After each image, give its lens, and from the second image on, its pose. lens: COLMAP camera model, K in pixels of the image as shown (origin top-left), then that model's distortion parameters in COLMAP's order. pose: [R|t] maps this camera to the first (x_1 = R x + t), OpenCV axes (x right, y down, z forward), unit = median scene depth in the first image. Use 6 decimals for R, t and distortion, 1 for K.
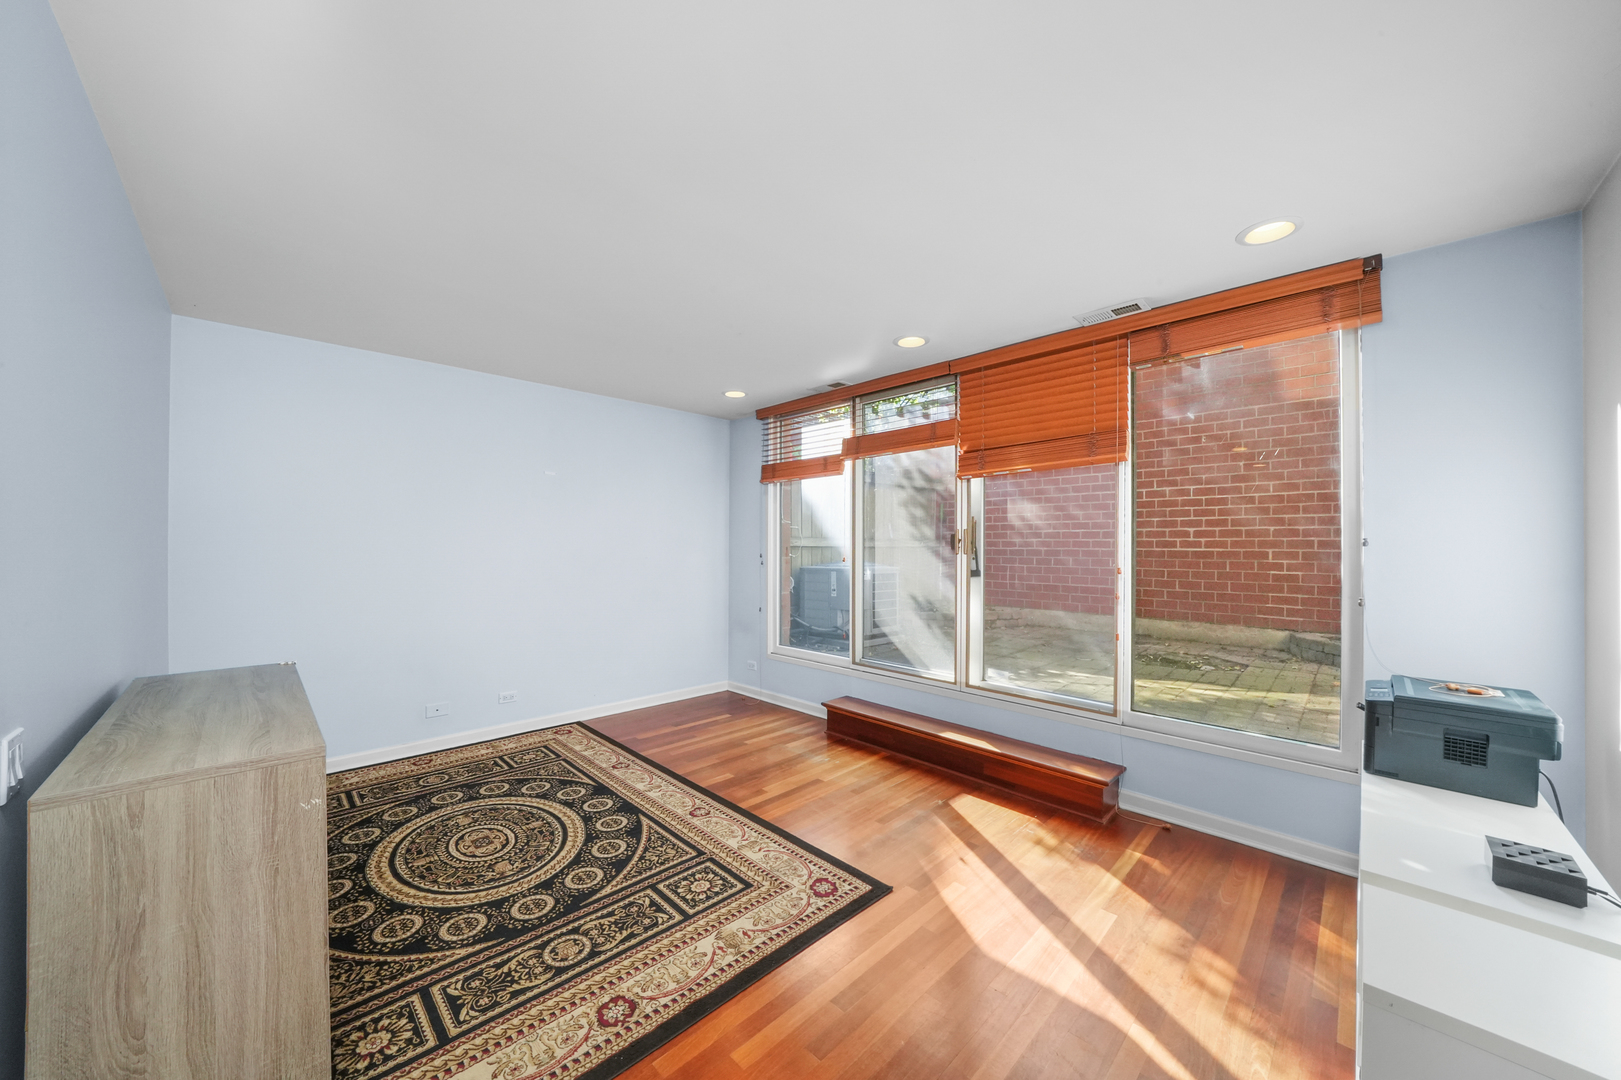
lens RADIAL K [[565.6, 0, 802.7], [0, 565.6, 544.9], [0, 0, 1]] dist [-0.019869, -0.000008]
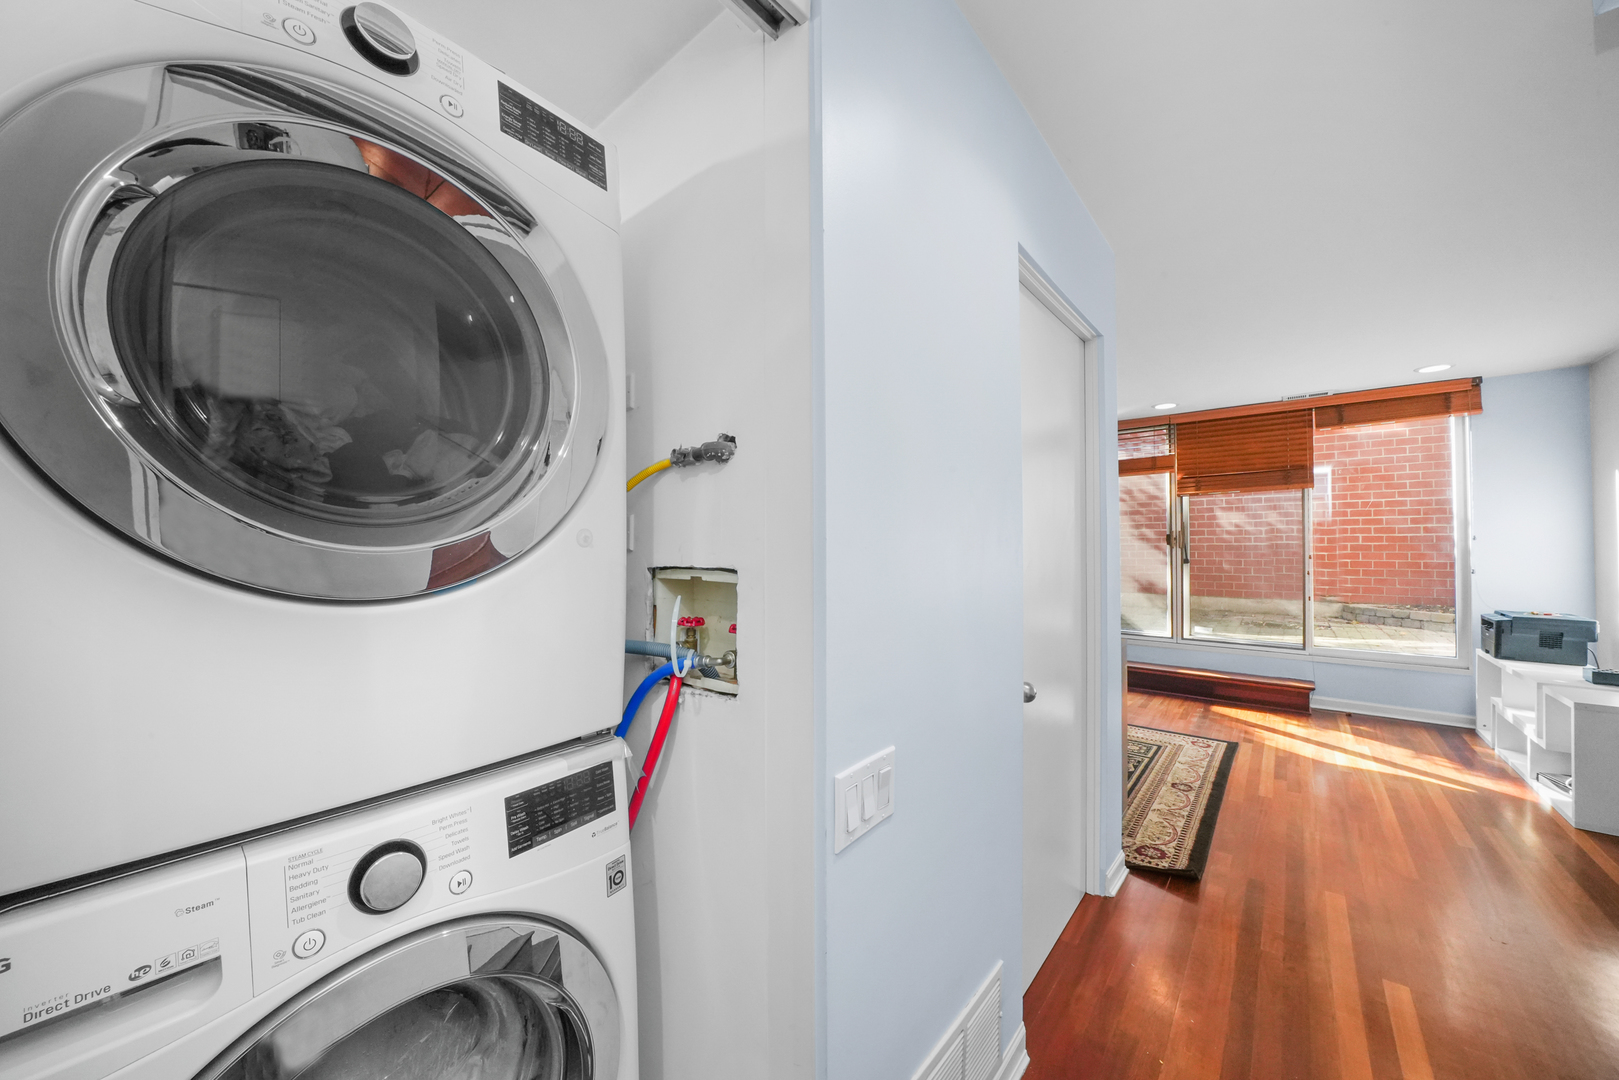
lens RADIAL K [[569.3, 0, 808.4], [0, 569.3, 542.5], [0, 0, 1]] dist [-0.018390, 0.000361]
pose [[0.995807, -0.009112, 0.091020, -1.184601], [0.009497, 0.999948, -0.003802, -0.003094], [-0.090981, 0.004651, 0.995842, -0.537432]]
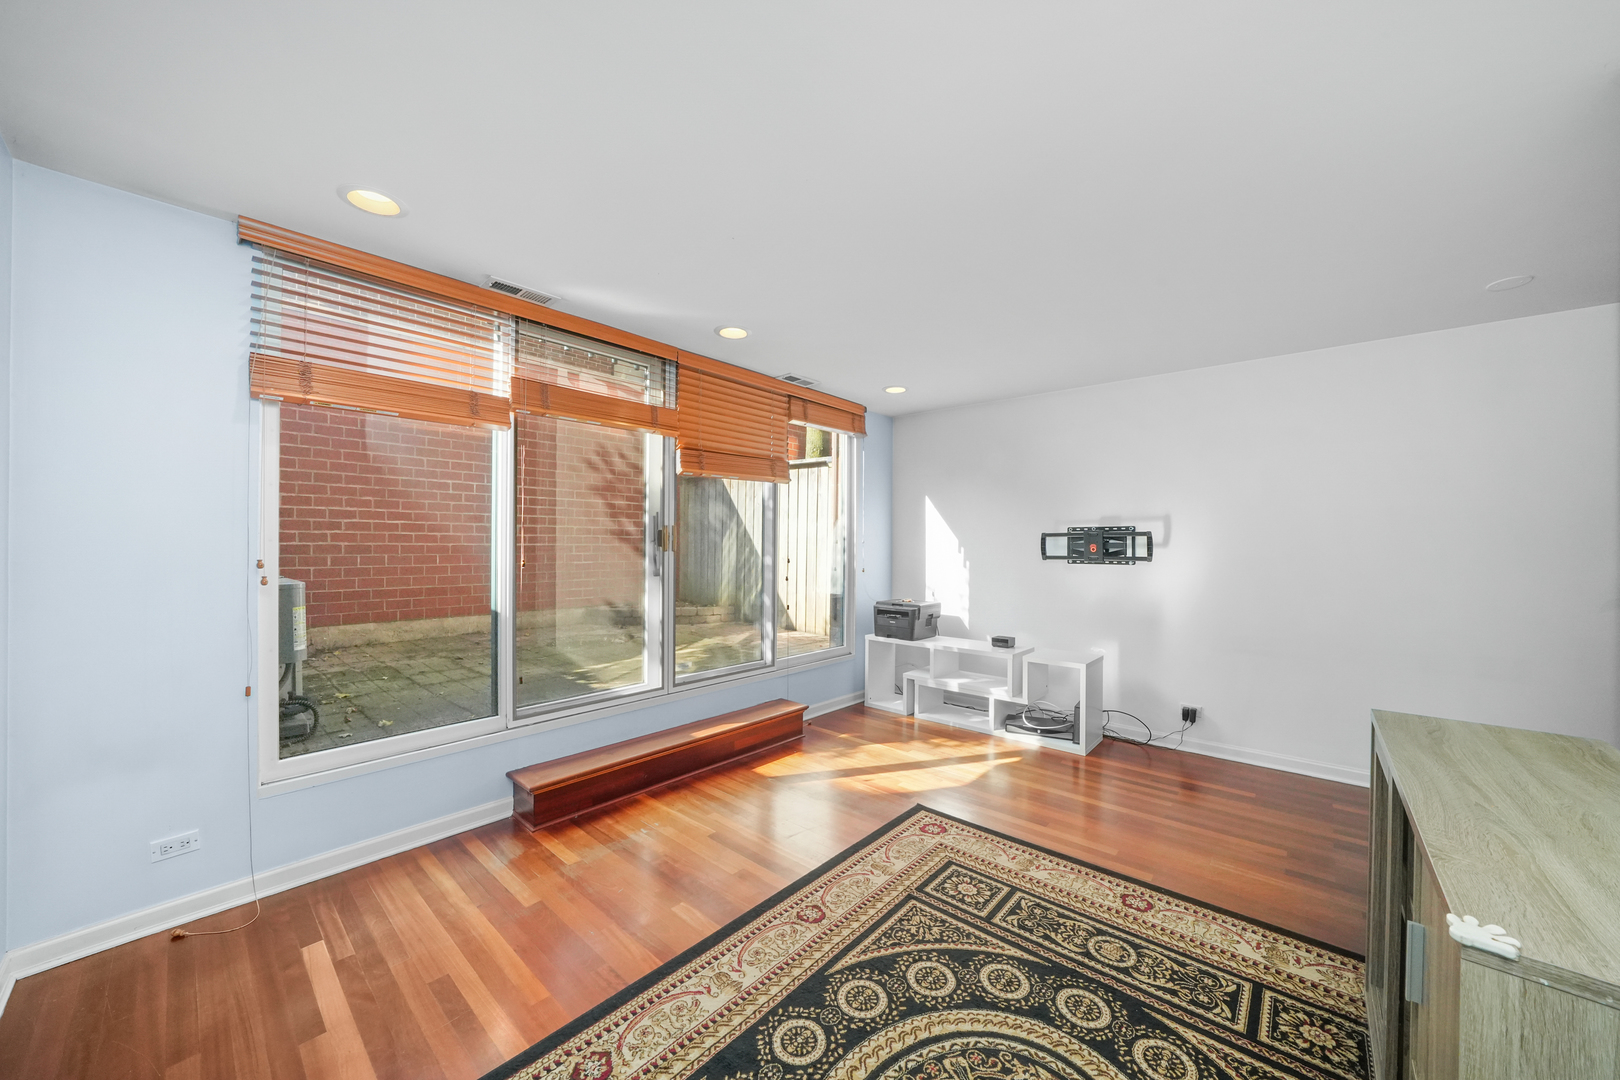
lens RADIAL K [[580.6, 0, 814.5], [0, 580.6, 540.3], [0, 0, 1]] dist [-0.018685, 0.000350]
pose [[-0.075601, 0.002825, 0.997134, -1.080162], [-0.009057, 0.999953, -0.003520, -0.000359], [-0.997097, -0.009297, -0.075572, 1.240985]]
